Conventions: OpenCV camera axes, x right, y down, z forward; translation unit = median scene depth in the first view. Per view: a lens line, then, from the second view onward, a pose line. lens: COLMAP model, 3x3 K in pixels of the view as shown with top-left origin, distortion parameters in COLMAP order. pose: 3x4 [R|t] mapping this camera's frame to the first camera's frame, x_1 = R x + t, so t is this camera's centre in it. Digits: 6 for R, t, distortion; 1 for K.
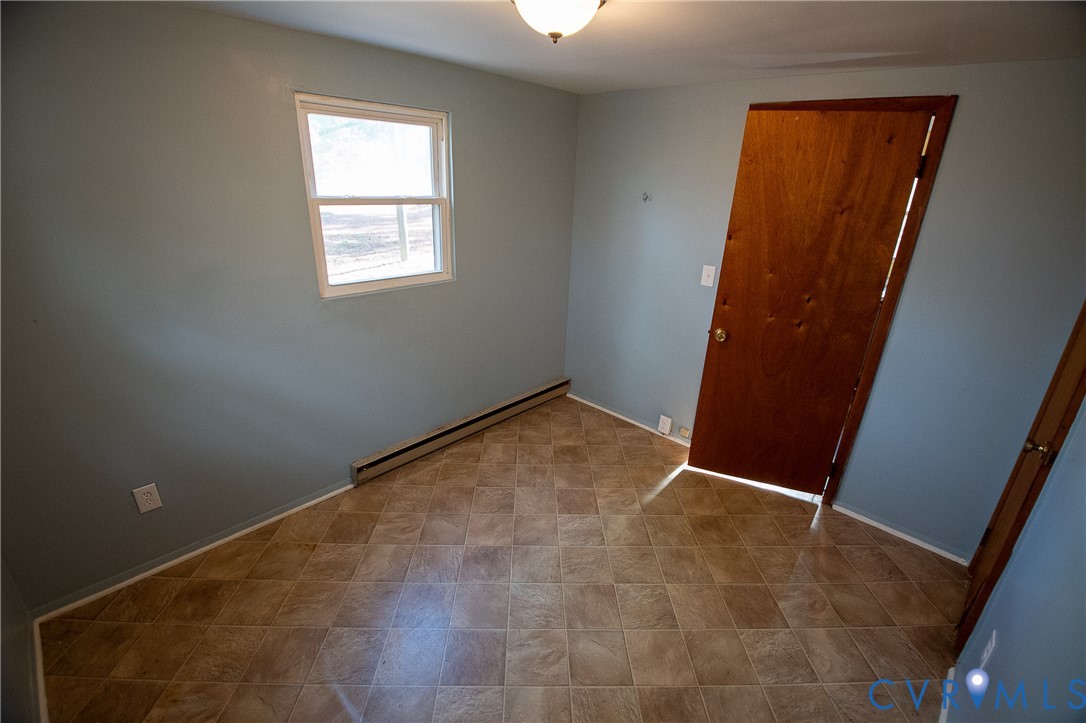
lens RADIAL K [[479.9, 0, 542.3], [0, 479.9, 356.6], [0, 0, 1]] dist [0.012385, -0.022878]
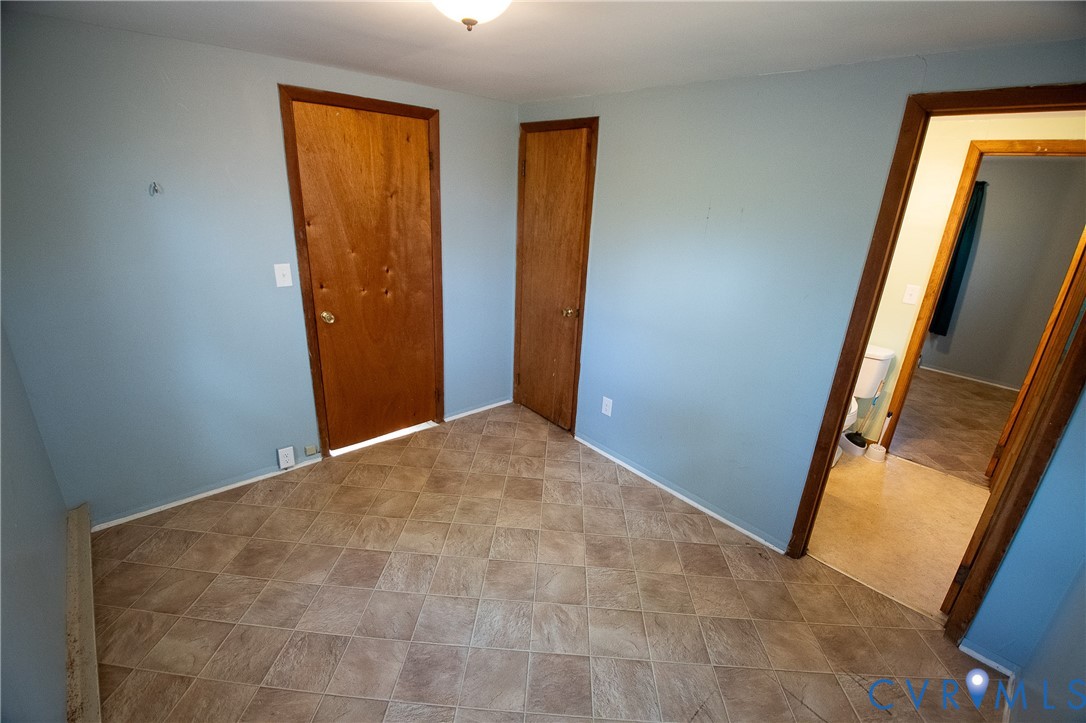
lens RADIAL K [[476.1, 0, 545.2], [0, 476.1, 361.4], [0, 0, 1]] dist [-0.023329, -0.000374]
pose [[0.067875, -0.372641, 0.925490, -0.619063], [0.300605, 0.892160, 0.337174, -0.224454], [-0.951331, 0.255321, 0.172573, 0.555592]]
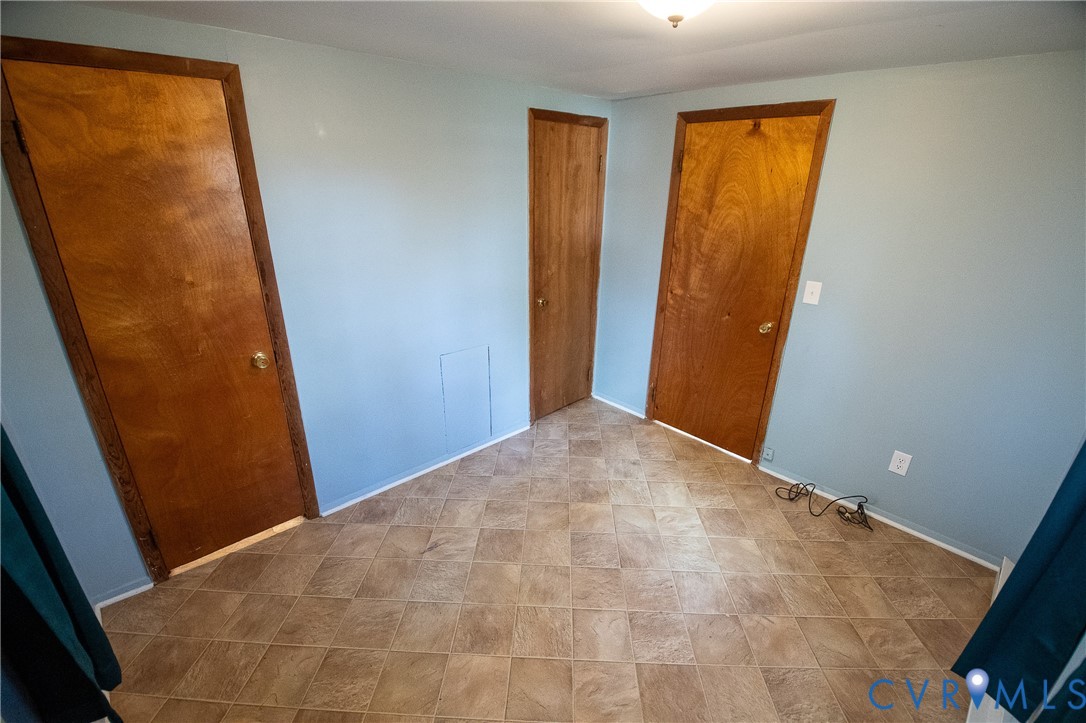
lens RADIAL K [[476.1, 0, 545.2], [0, 476.1, 361.4], [0, 0, 1]] dist [-0.023329, -0.000374]
pose [[-0.997150, -0.068034, 0.032621, 0.292036], [-0.029046, 0.745168, 0.666244, -0.506276], [-0.069636, 0.663397, -0.745020, 1.398300]]
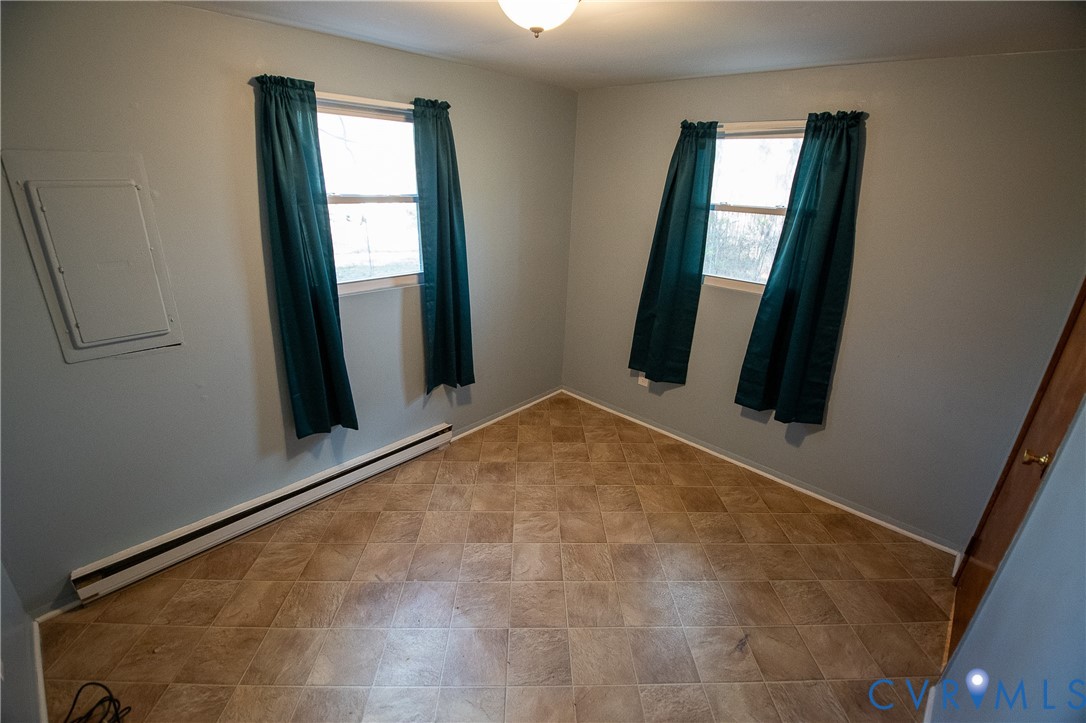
lens RADIAL K [[479.9, 0, 542.3], [0, 479.9, 356.6], [0, 0, 1]] dist [0.012385, -0.022878]
pose [[0.999985, -0.002448, 0.004937, 0.195788], [0.002449, 0.999997, -0.000285, -0.023554], [-0.004937, 0.000297, 0.999988, 0.112057]]
